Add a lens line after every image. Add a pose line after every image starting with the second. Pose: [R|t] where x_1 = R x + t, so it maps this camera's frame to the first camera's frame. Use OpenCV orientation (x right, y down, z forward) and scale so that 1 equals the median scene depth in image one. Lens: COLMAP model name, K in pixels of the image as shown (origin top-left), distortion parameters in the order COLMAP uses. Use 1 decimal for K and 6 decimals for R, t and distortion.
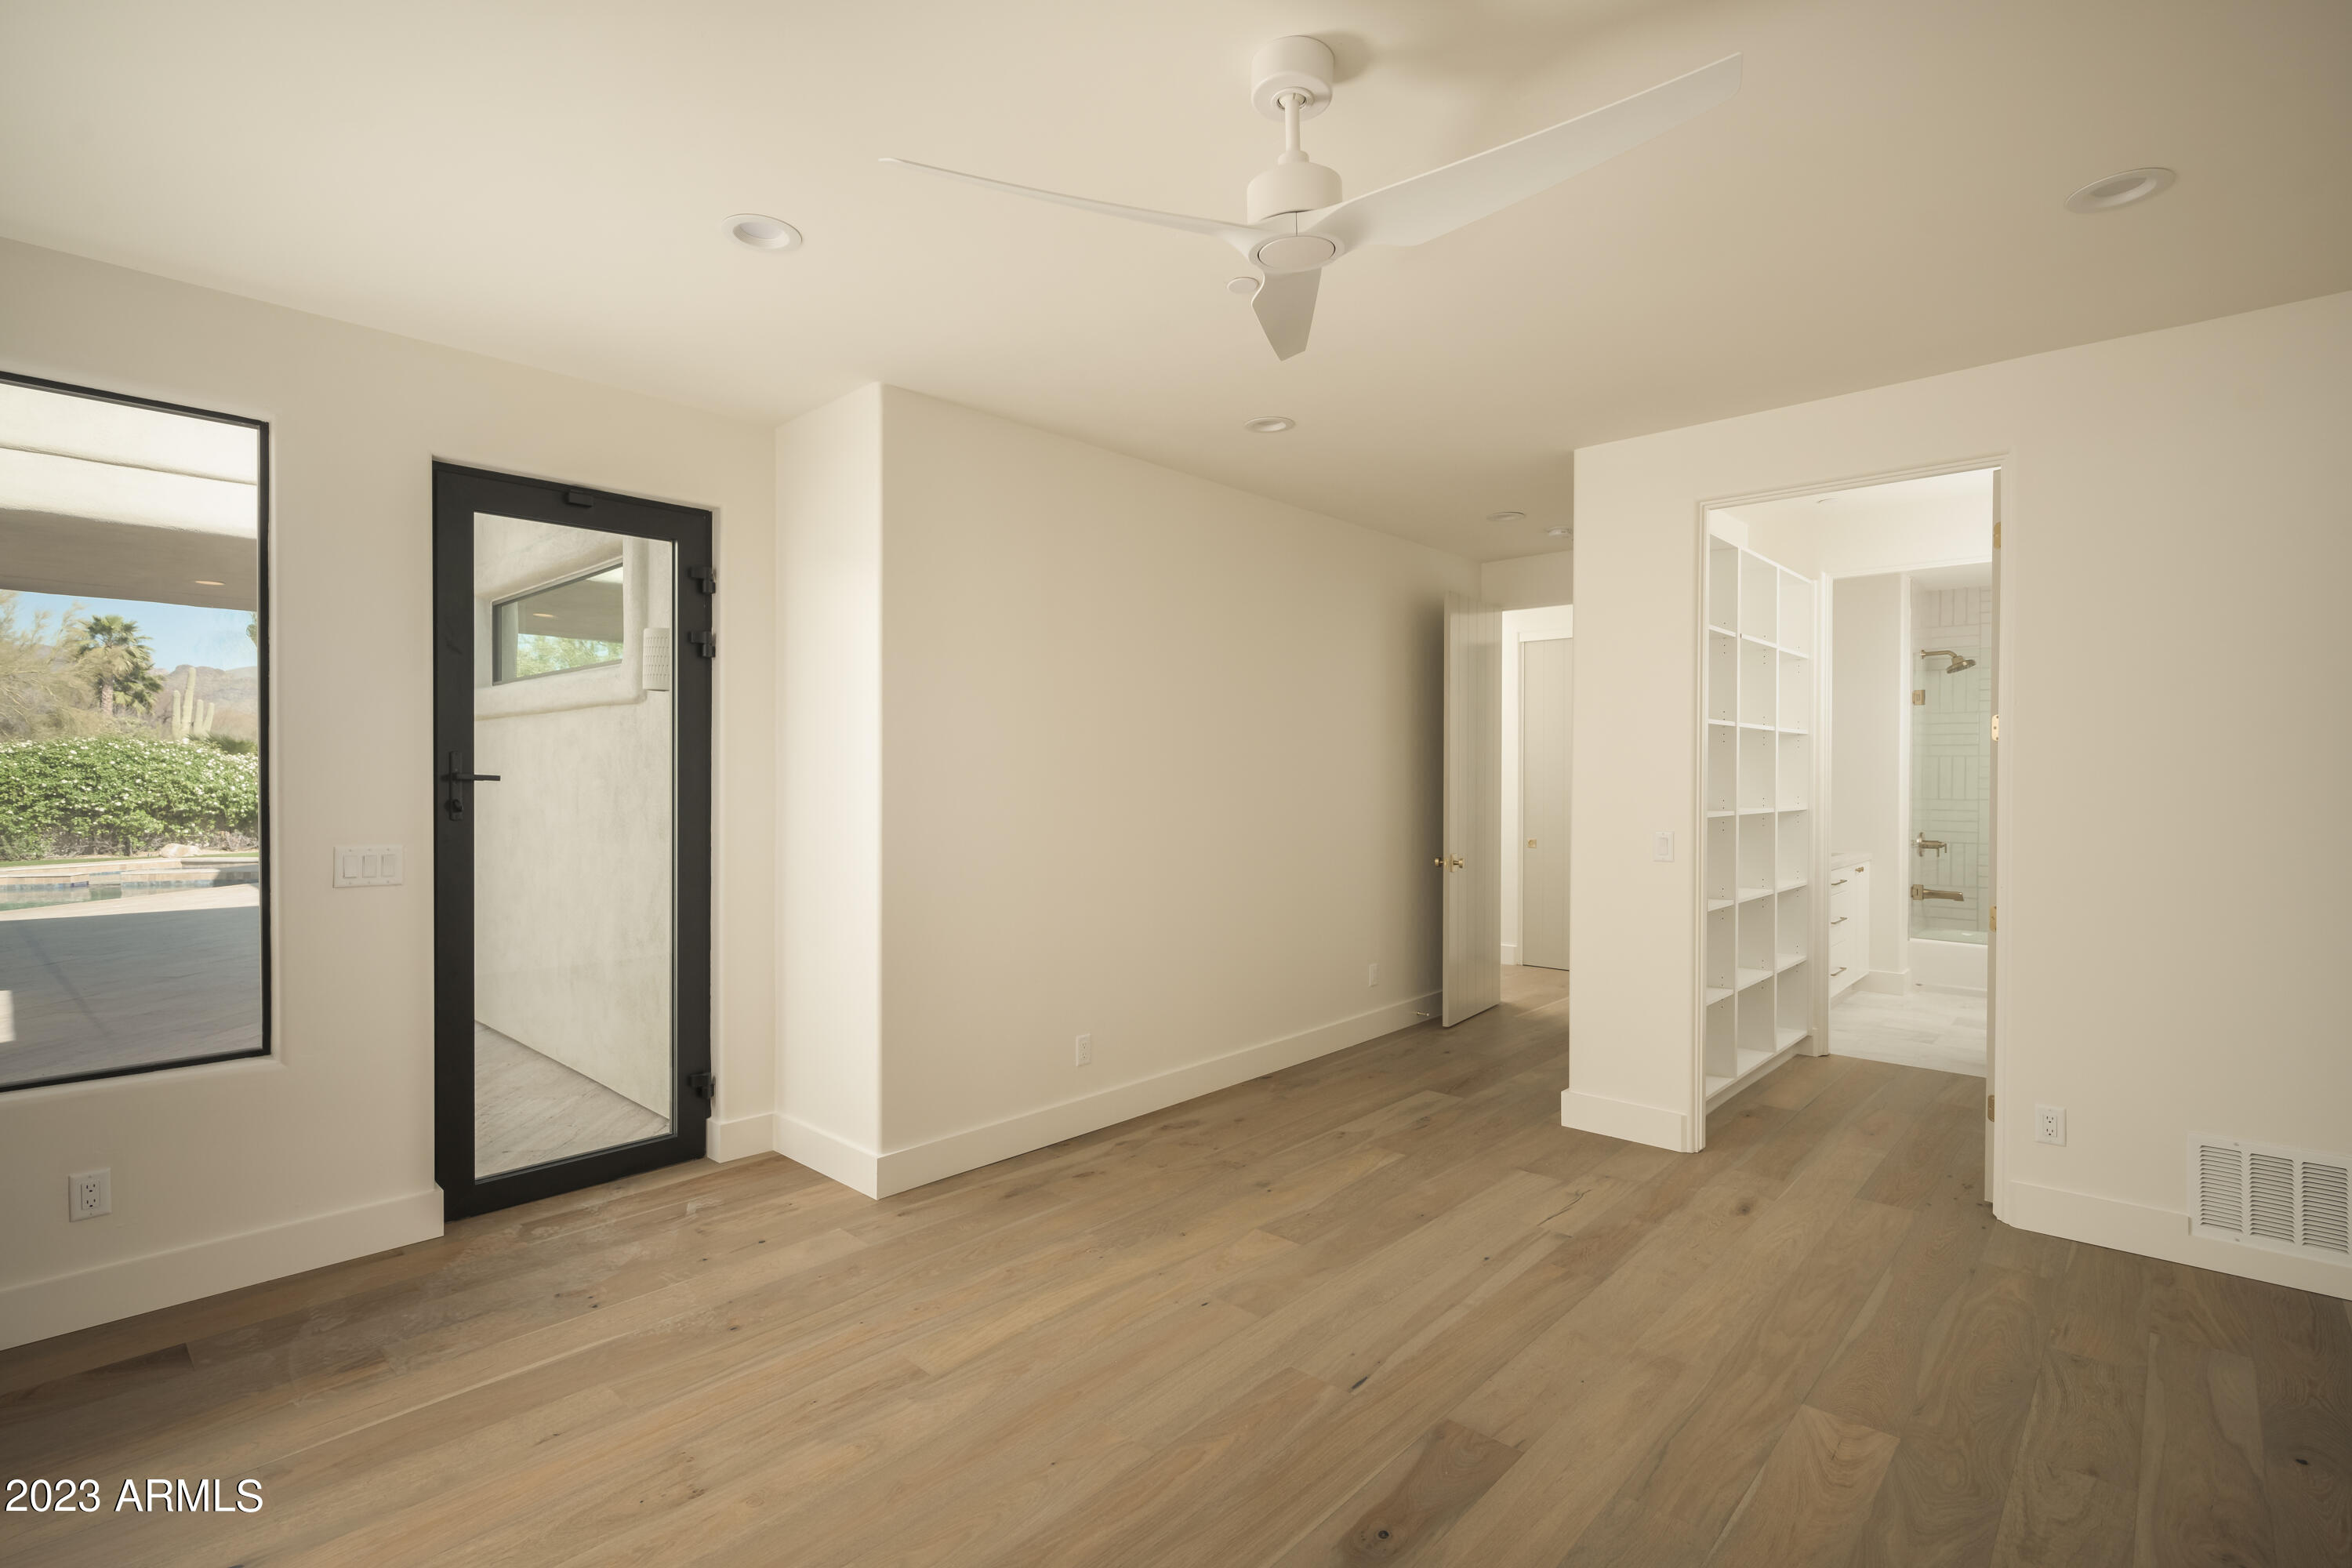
lens RADIAL K [[1115.7, 0, 1174.9], [0, 1115.7, 784.2], [0, 0, 1]] dist [0.004501, -0.000428]
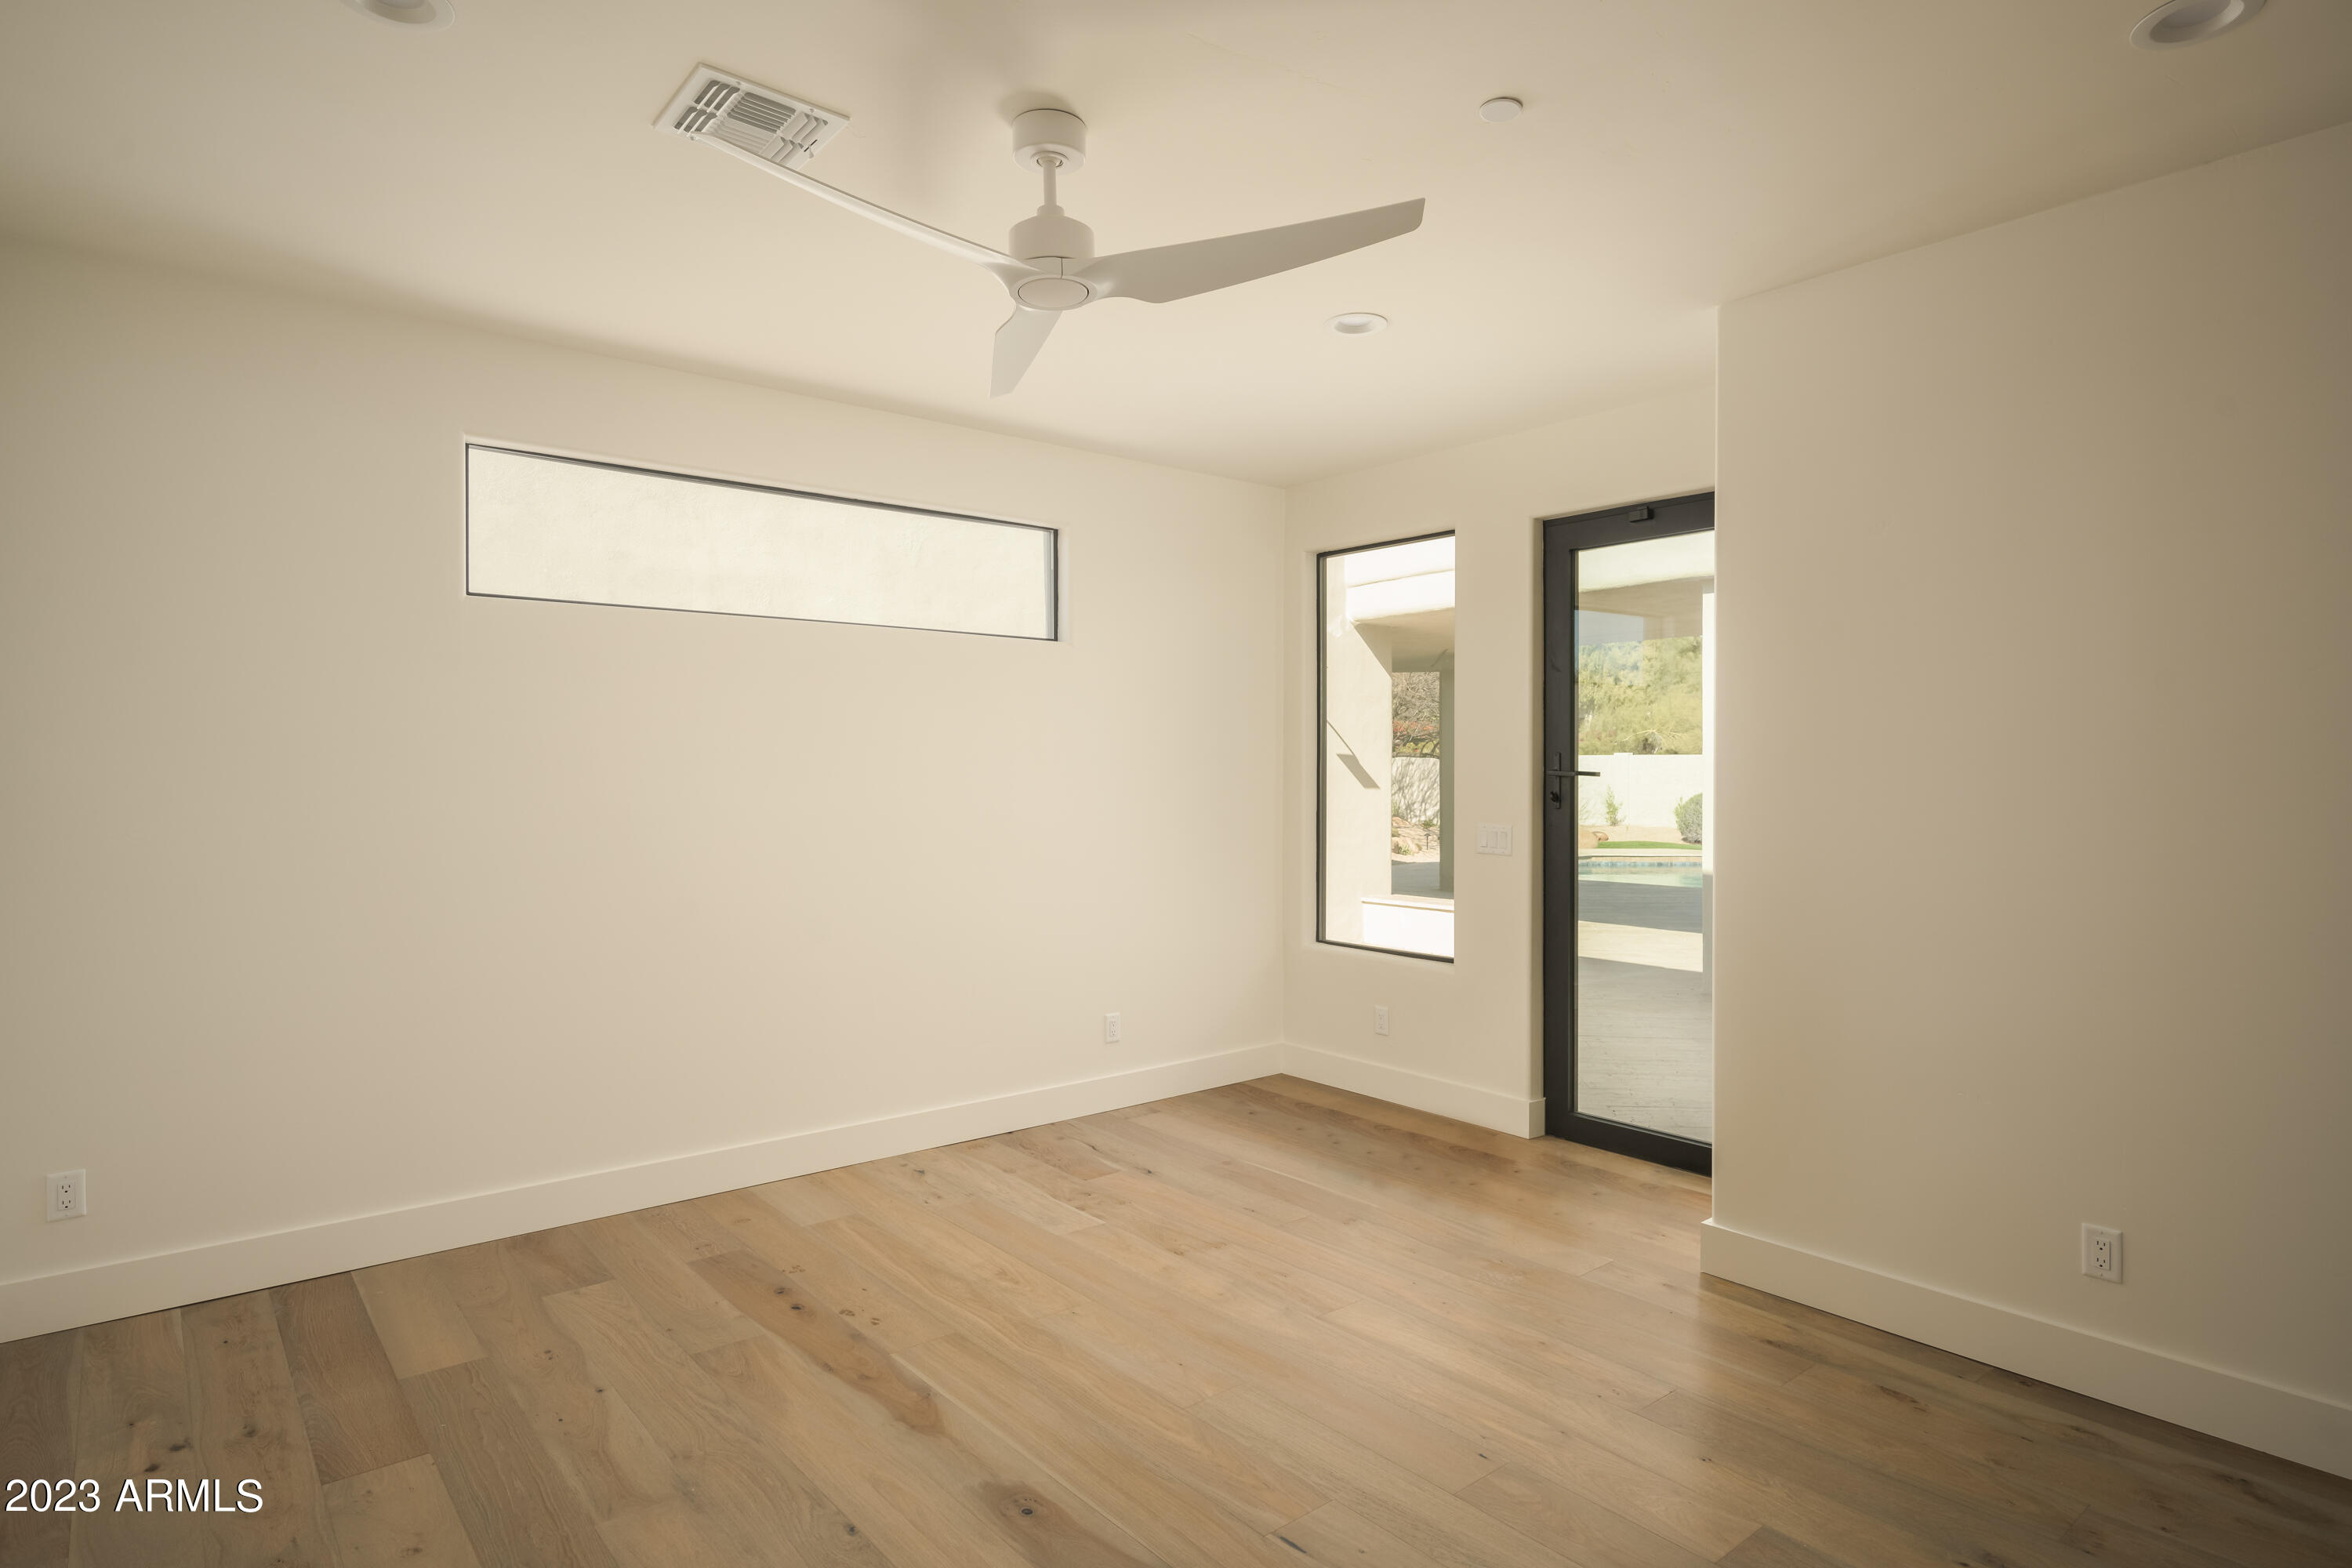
lens RADIAL K [[1263.9, 0, 1164.2], [0, 1263.9, 787.0], [0, 0, 1]] dist [0.005037, 0.000639]
pose [[-0.130186, 0.017352, -0.991338, 0.803584], [-0.010341, 0.999769, 0.018857, -0.013044], [0.991436, 0.012707, -0.129976, 0.773830]]
